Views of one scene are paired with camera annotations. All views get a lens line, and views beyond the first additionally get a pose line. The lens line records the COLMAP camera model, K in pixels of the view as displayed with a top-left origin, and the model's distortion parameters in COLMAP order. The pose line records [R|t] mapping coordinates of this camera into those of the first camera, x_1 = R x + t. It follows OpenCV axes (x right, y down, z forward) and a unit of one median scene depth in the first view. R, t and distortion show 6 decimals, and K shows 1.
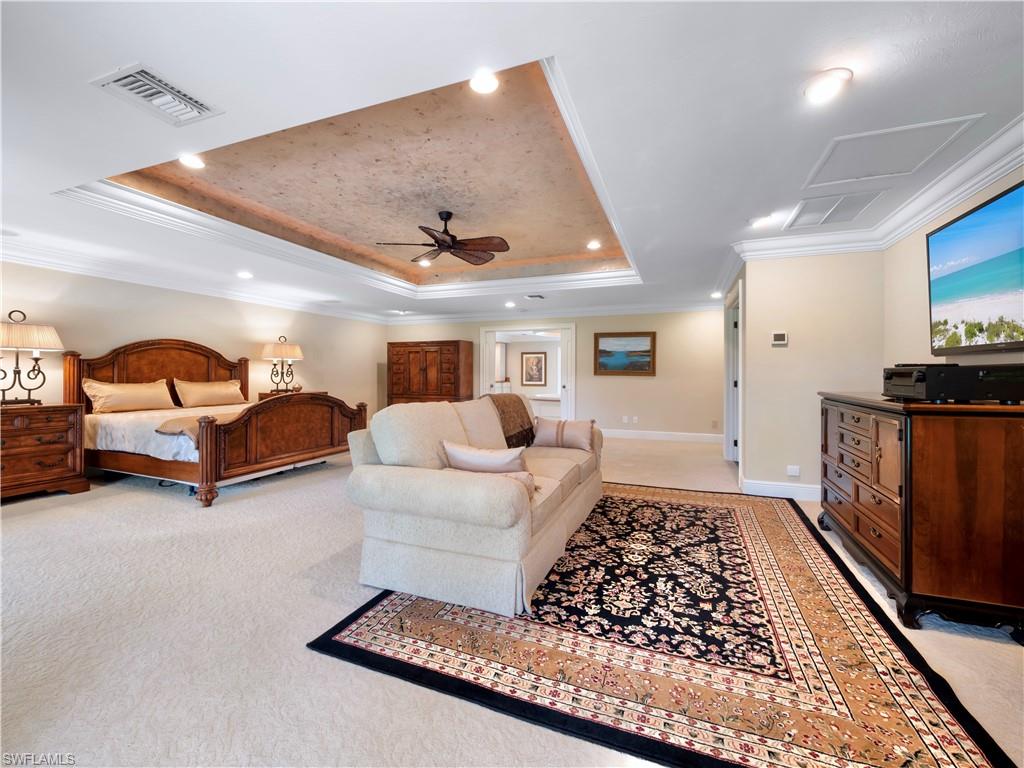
lens RADIAL K [[432.0, 0, 513.3], [0, 432.0, 375.7], [0, 0, 1]] dist [-0.000742, 0.000429]
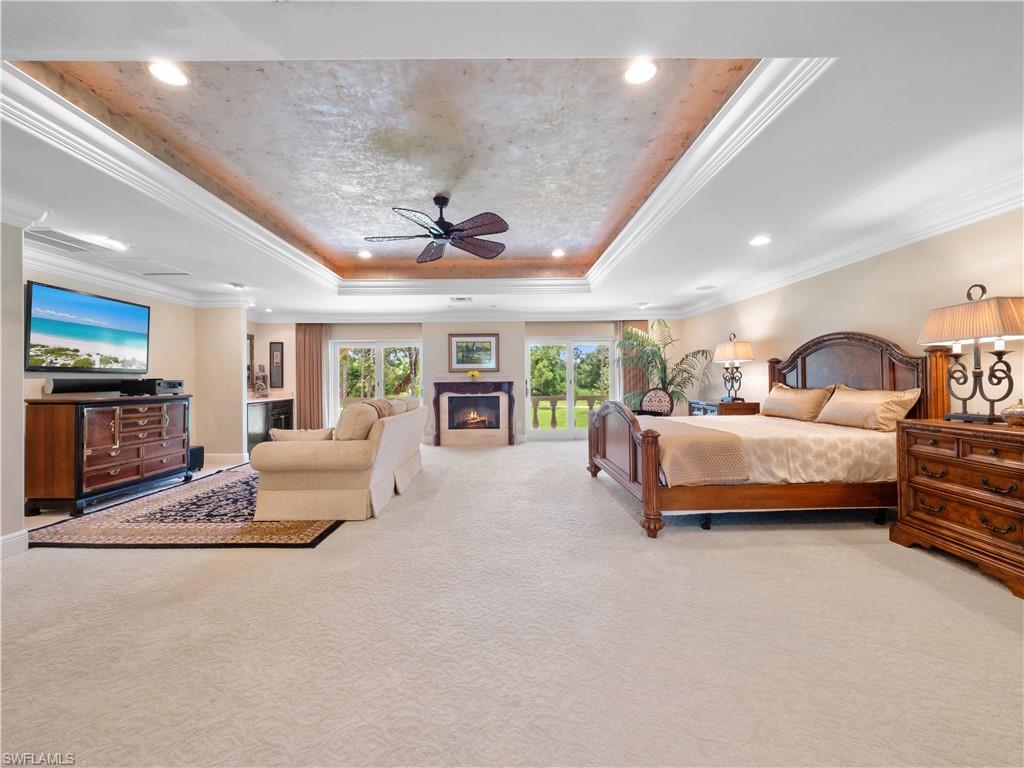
lens RADIAL K [[432.0, 0, 510.6], [0, 432.0, 378.8], [0, 0, 1]] dist [-0.000742, 0.000429]
pose [[-0.924225, 0.002705, -0.381839, 0.025622], [0.001821, 0.999995, 0.002675, -0.004195], [0.381844, 0.001776, -0.924225, 1.210758]]
